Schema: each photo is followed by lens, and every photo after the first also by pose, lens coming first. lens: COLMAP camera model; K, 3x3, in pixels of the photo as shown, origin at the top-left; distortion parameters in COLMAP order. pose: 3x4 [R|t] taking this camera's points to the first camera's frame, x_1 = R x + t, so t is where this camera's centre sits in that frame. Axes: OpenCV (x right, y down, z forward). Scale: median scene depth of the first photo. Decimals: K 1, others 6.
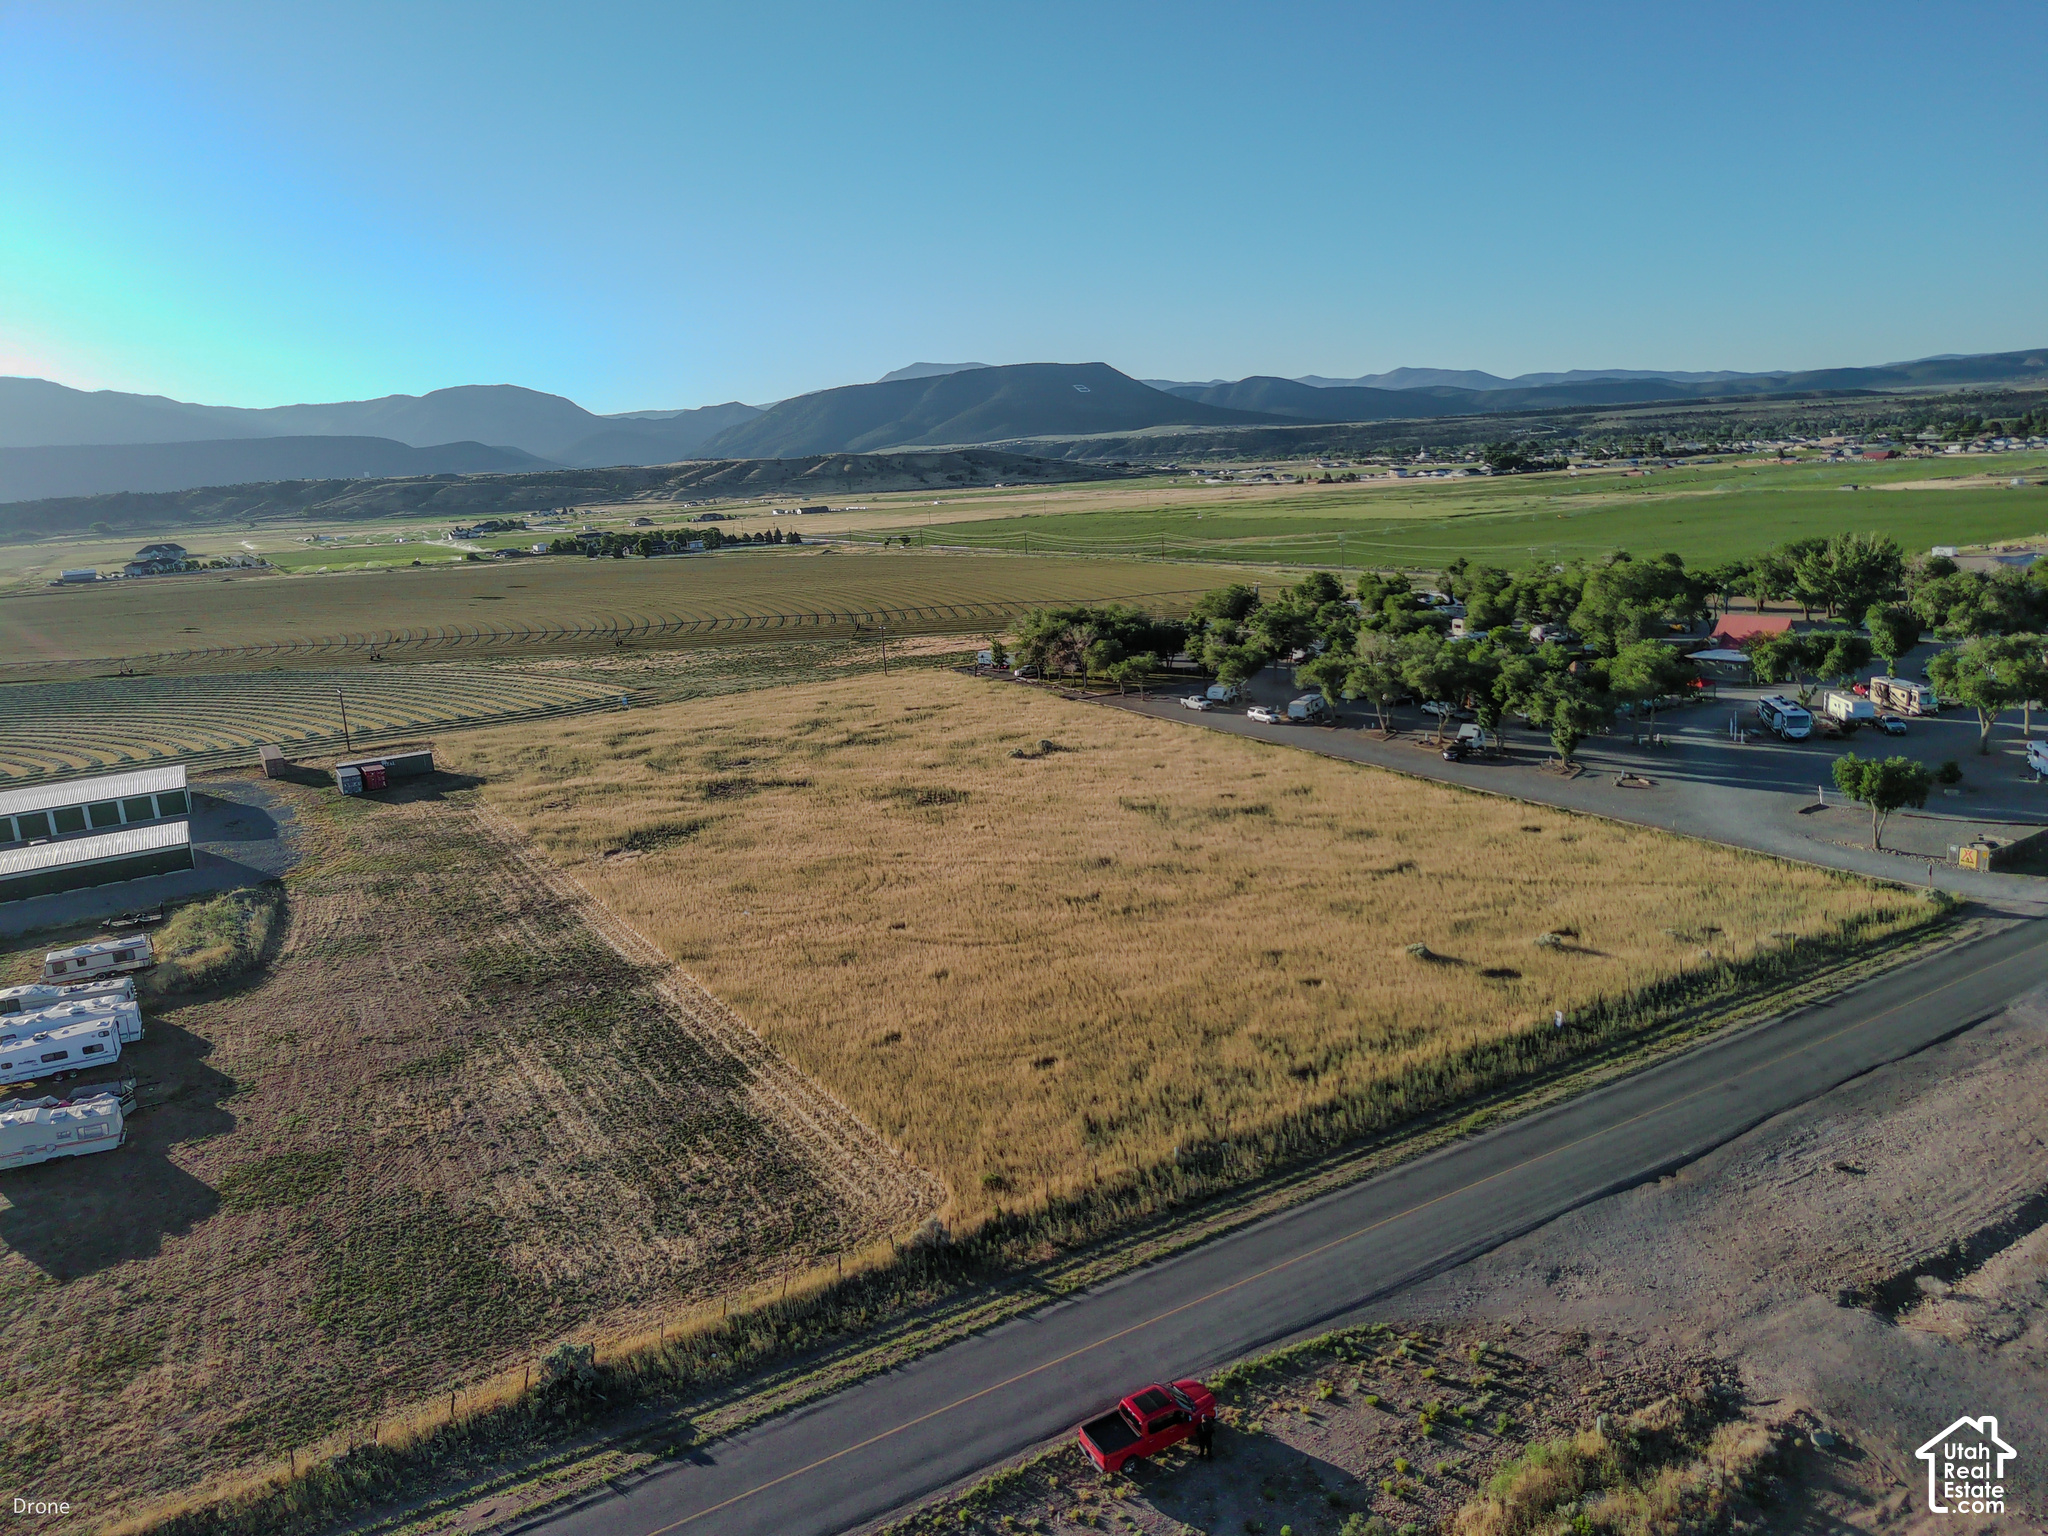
lens RADIAL K [[1375.0, 0, 1016.4], [0, 1375.0, 769.6], [0, 0, 1]] dist [0.024202, -0.023267]
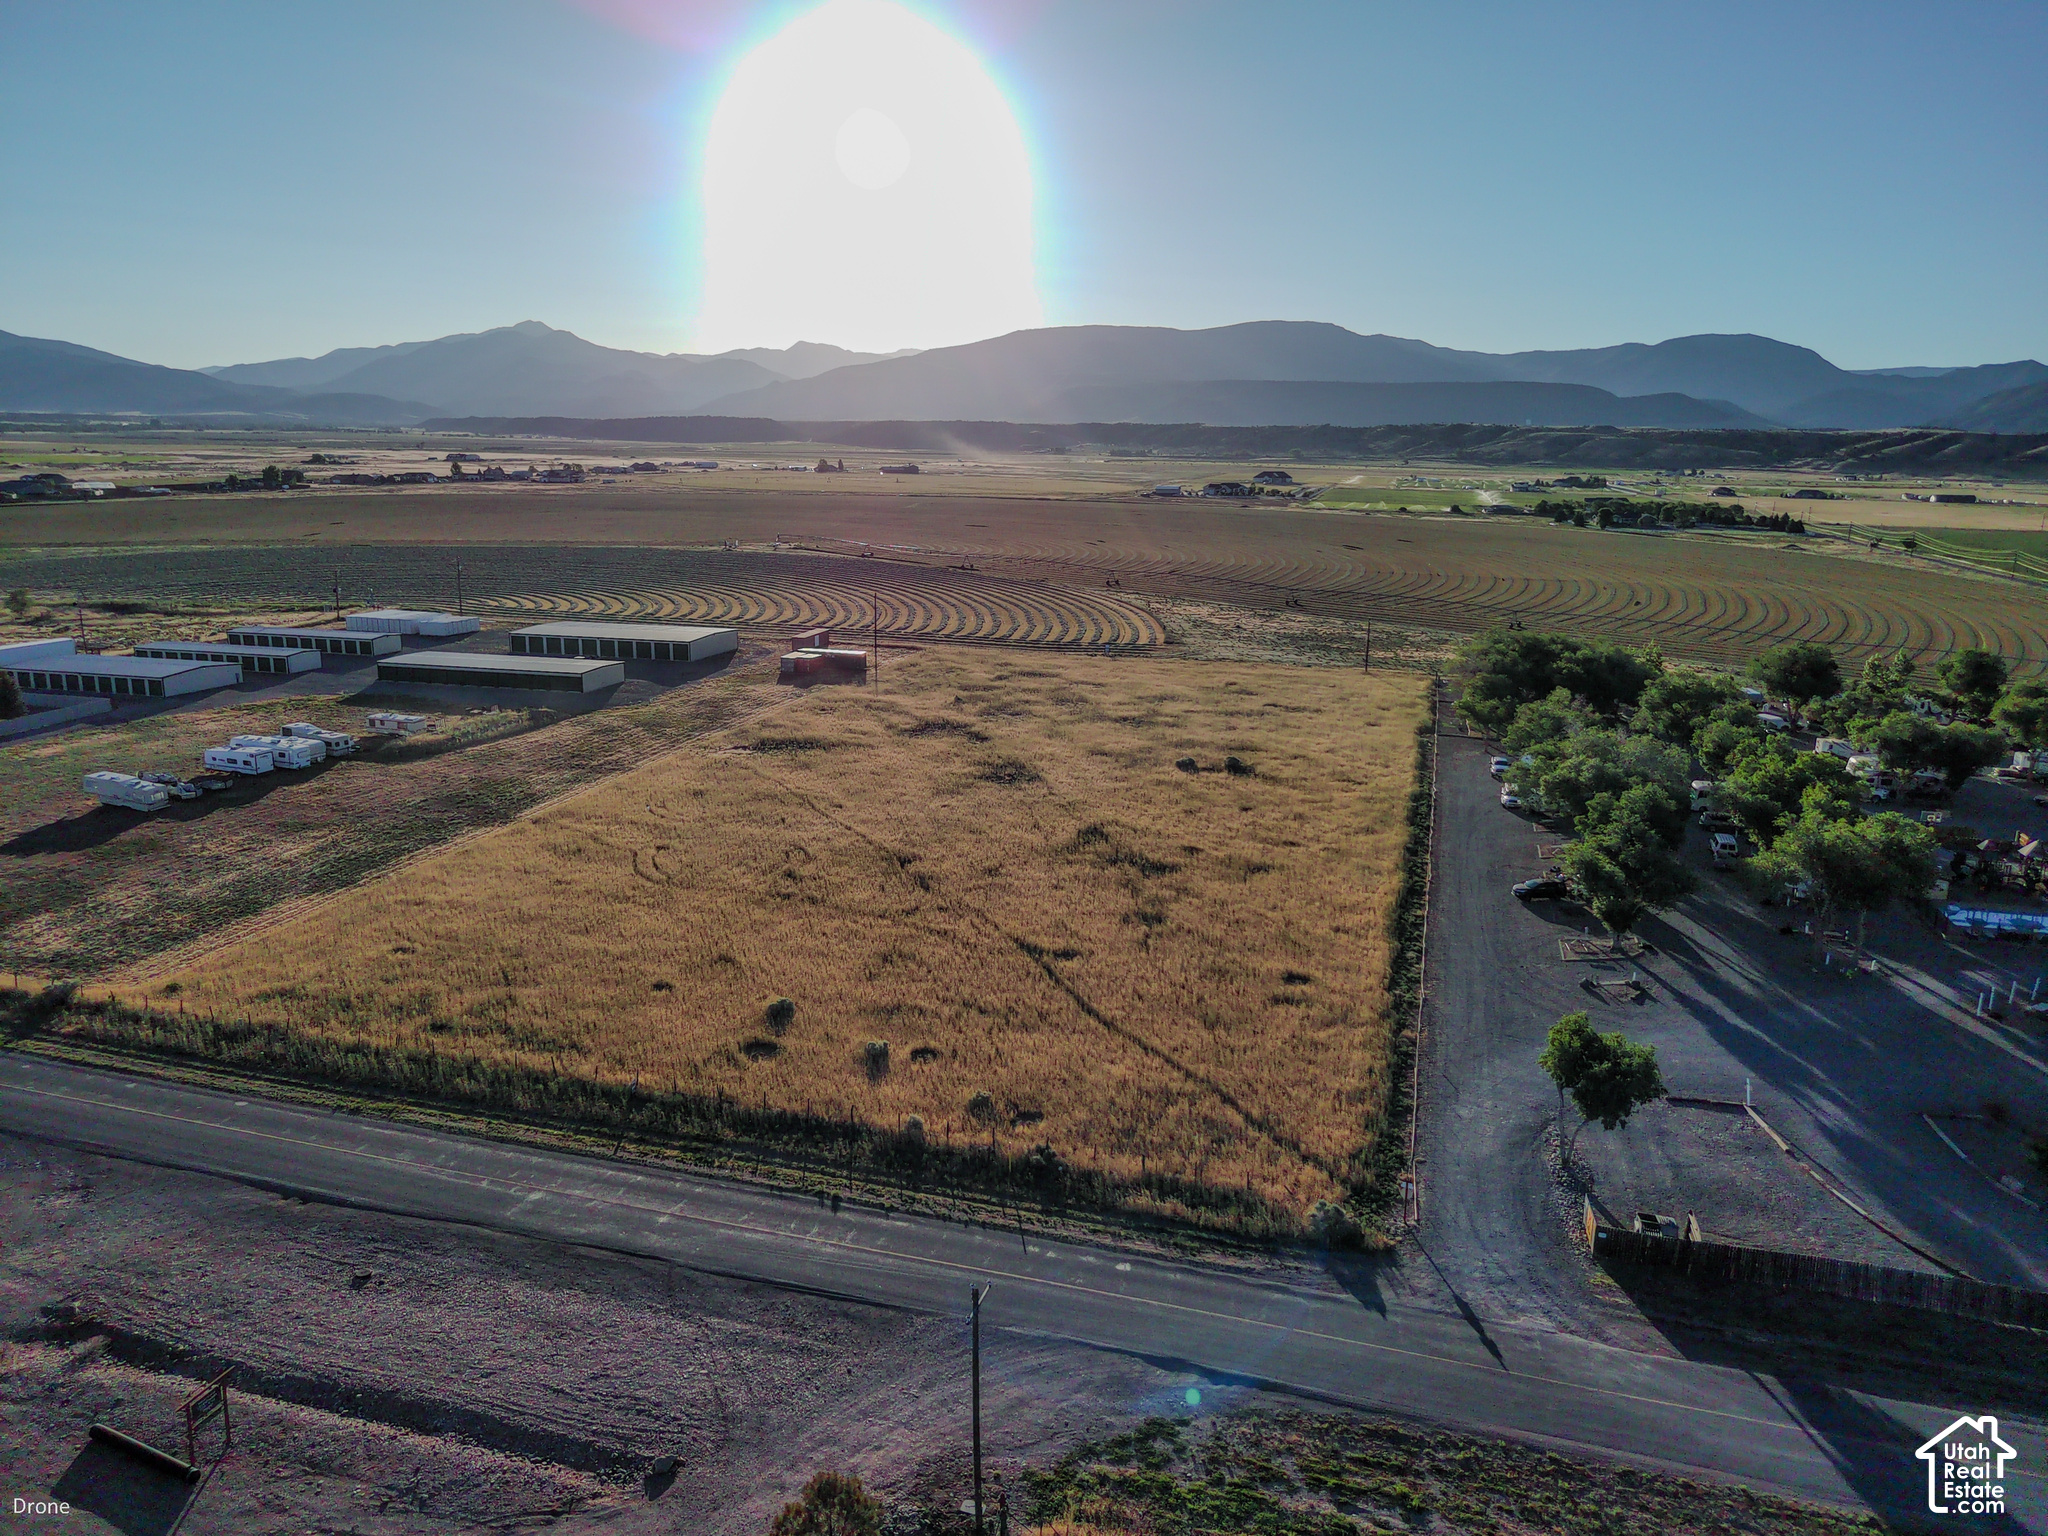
lens RADIAL K [[1375.0, 0, 1014.2], [0, 1375.0, 772.9], [0, 0, 1]] dist [0.024202, -0.023267]
pose [[0.686620, 0.239016, -0.686604, 0.809738], [-0.213651, 0.969049, 0.123684, -0.136809], [0.694915, 0.061770, 0.716434, 0.346679]]
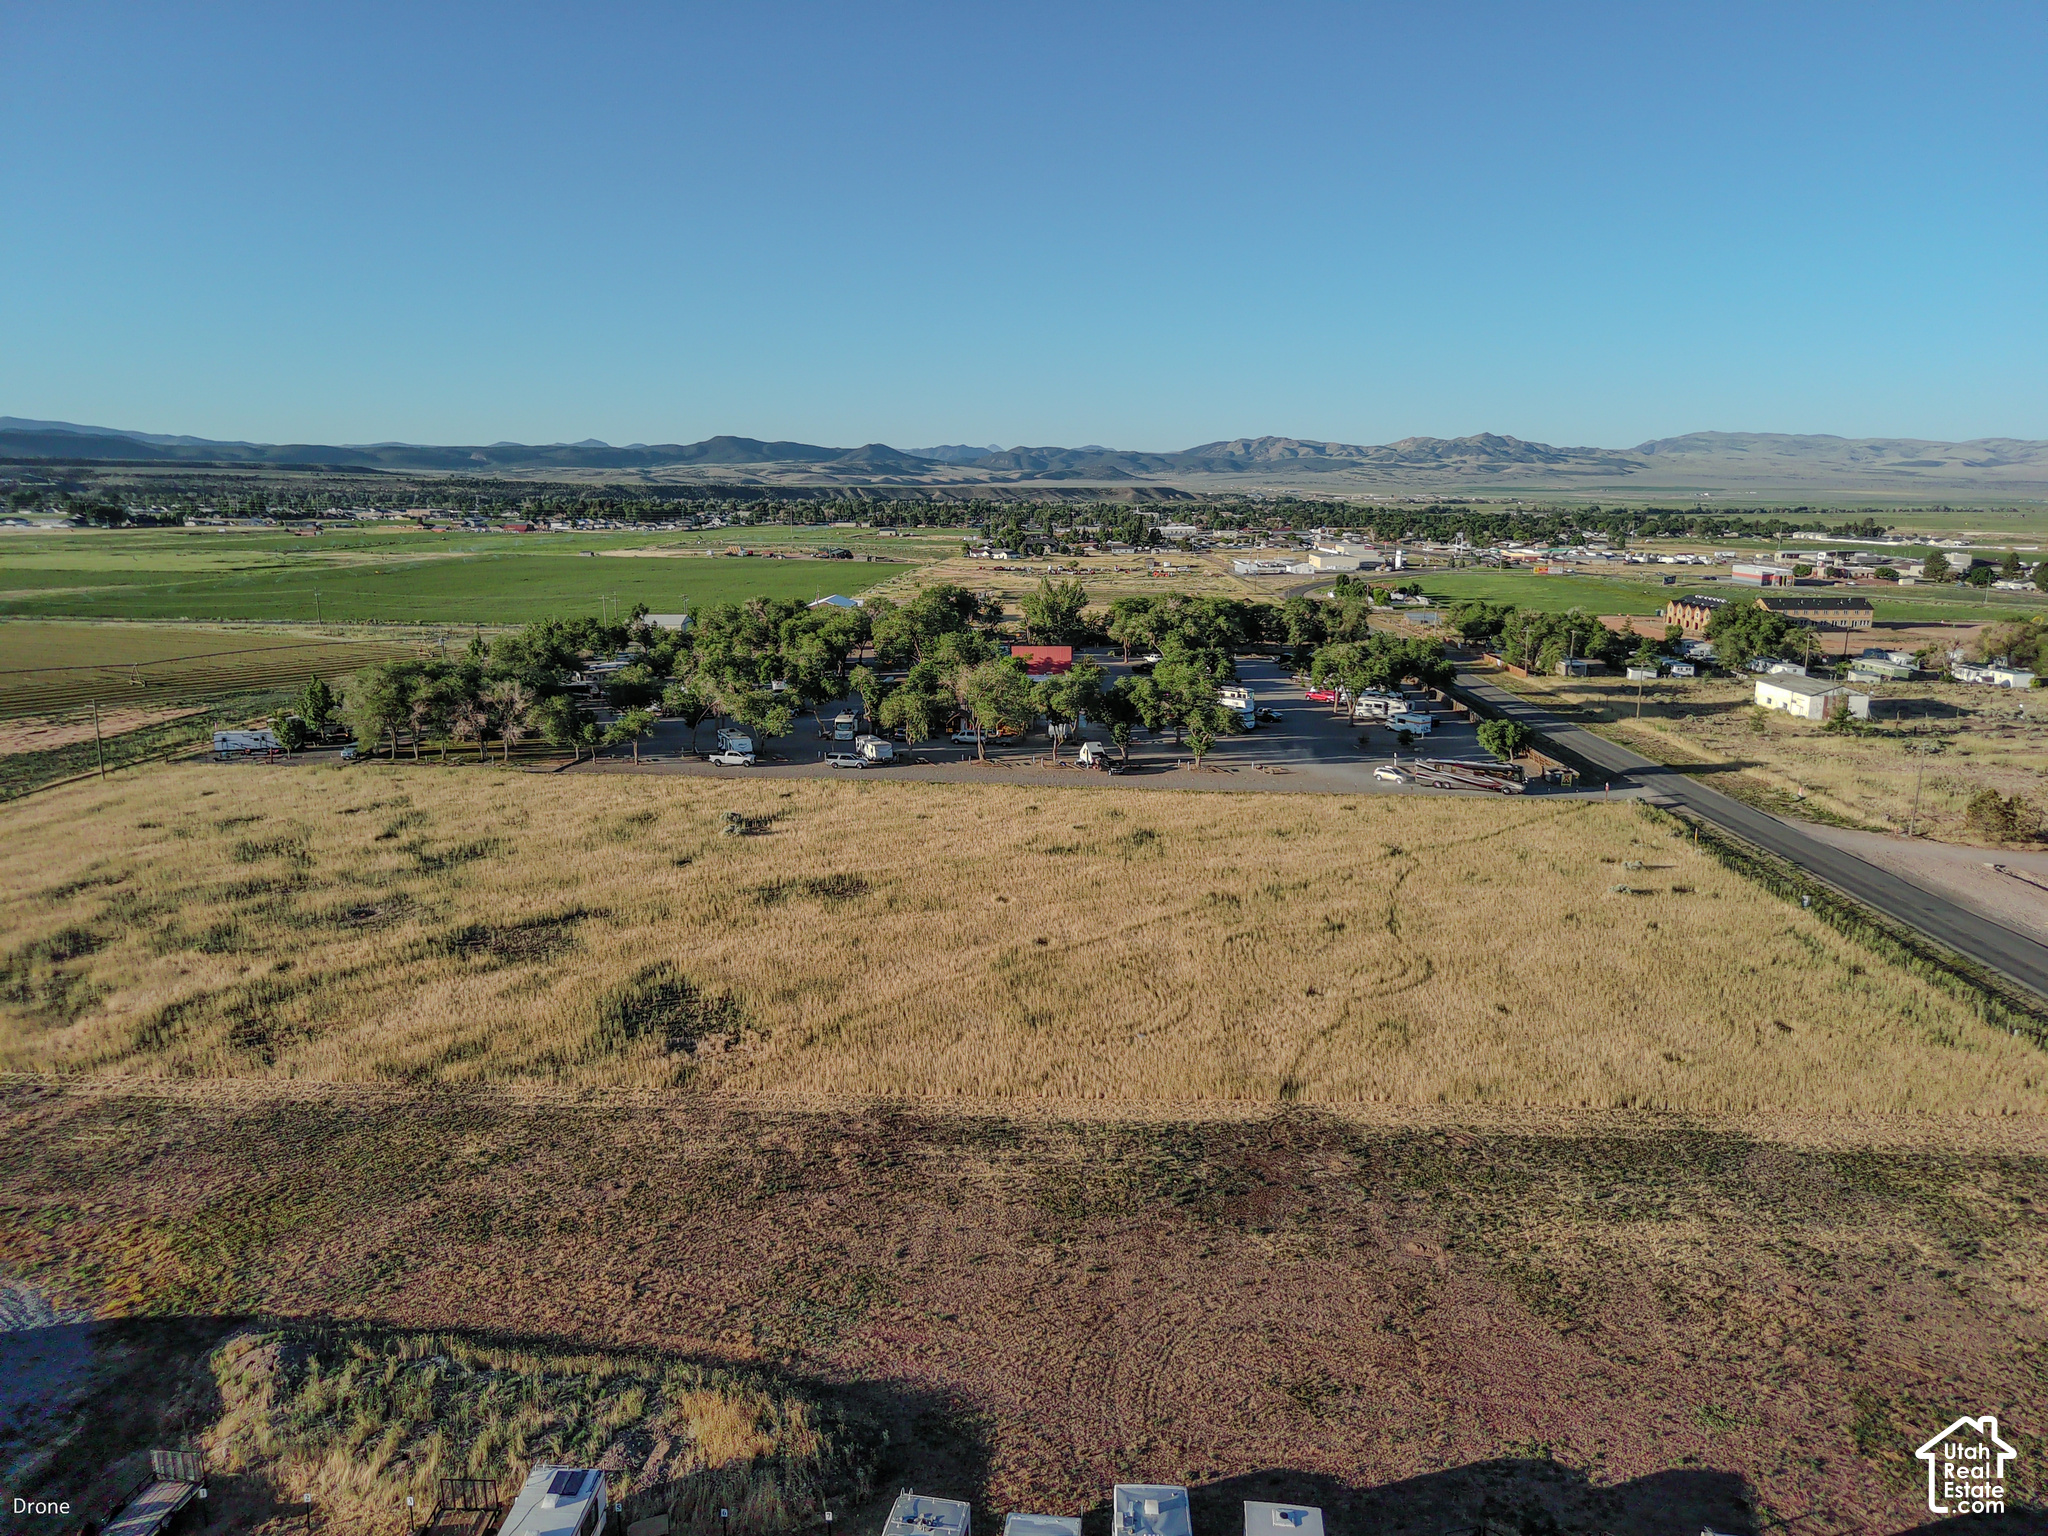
lens RADIAL K [[1375.0, 0, 1015.3], [0, 1375.0, 759.3], [0, 0, 1]] dist [0.024202, -0.023267]
pose [[0.547002, -0.092922, 0.831958, -0.812542], [0.138925, 0.990116, 0.019245, -0.065720], [-0.825523, 0.105053, 0.554505, 0.607229]]
